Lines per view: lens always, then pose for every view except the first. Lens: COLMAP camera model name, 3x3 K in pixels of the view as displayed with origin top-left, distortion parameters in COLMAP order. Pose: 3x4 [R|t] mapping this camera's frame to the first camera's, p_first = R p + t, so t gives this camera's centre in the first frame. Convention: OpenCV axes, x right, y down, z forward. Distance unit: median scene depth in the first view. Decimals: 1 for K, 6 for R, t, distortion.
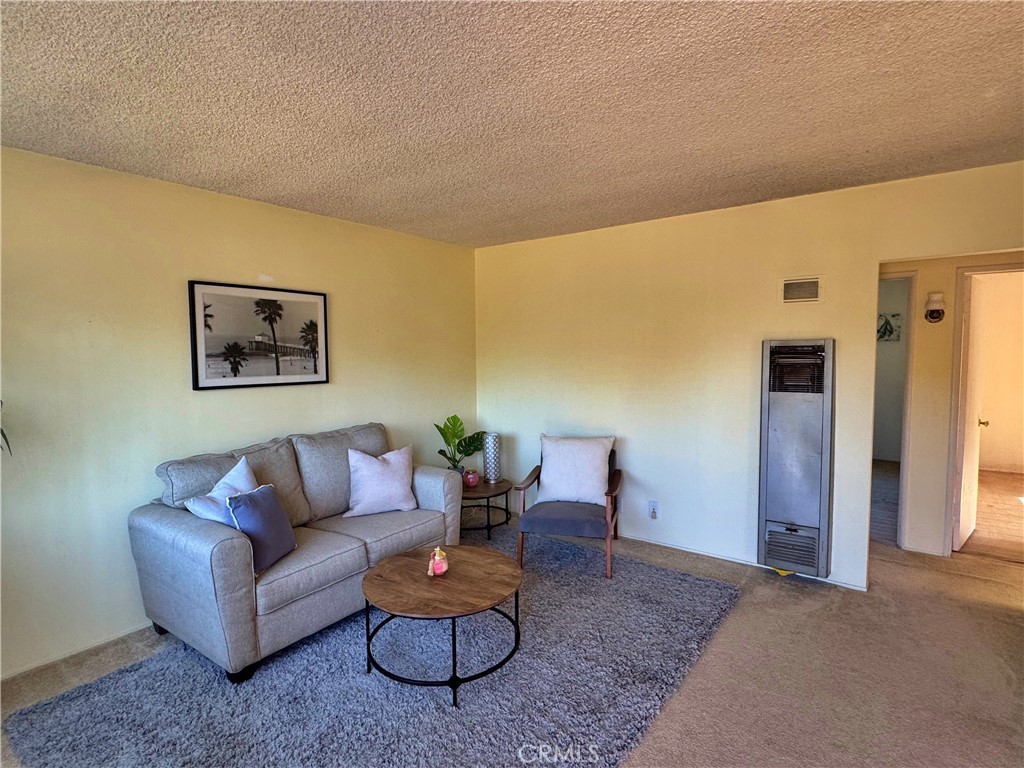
lens RADIAL K [[526.0, 0, 512.3], [0, 526.0, 387.5], [0, 0, 1]] dist [-0.003862, 0.000242]
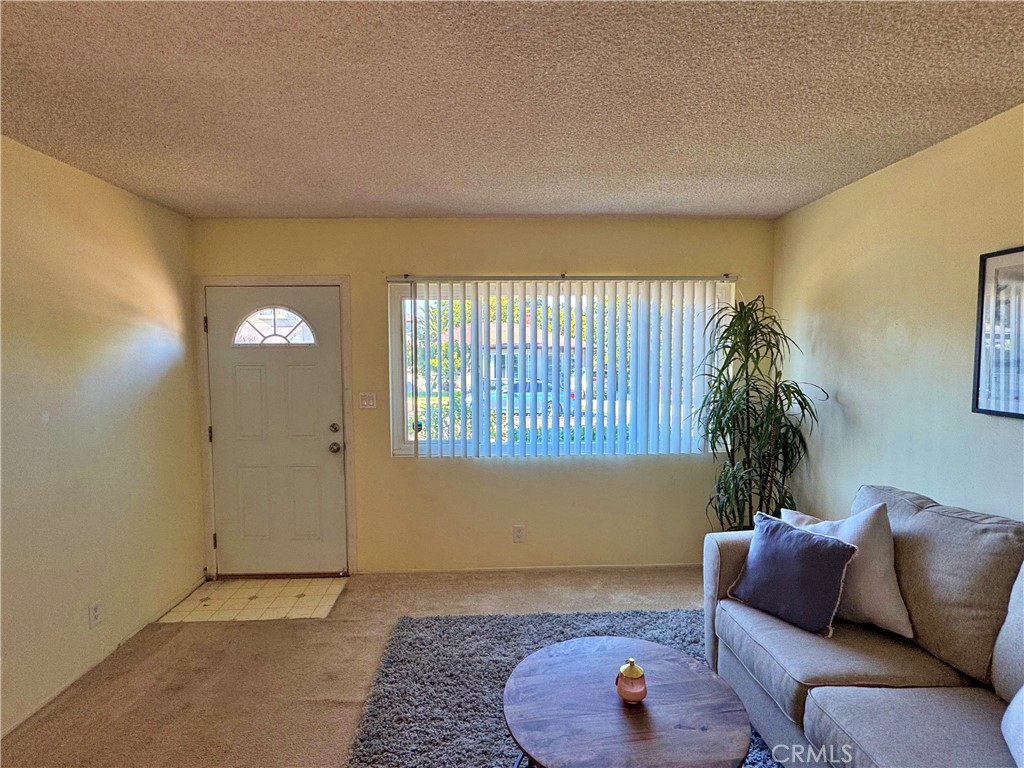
lens RADIAL K [[526.0, 0, 512.3], [0, 526.0, 387.5], [0, 0, 1]] dist [-0.003862, 0.000242]
pose [[-0.774100, 0.054176, -0.630741, 0.304334], [-0.034222, 0.991294, 0.127145, -0.092636], [0.632138, 0.120008, -0.765506, 1.116327]]
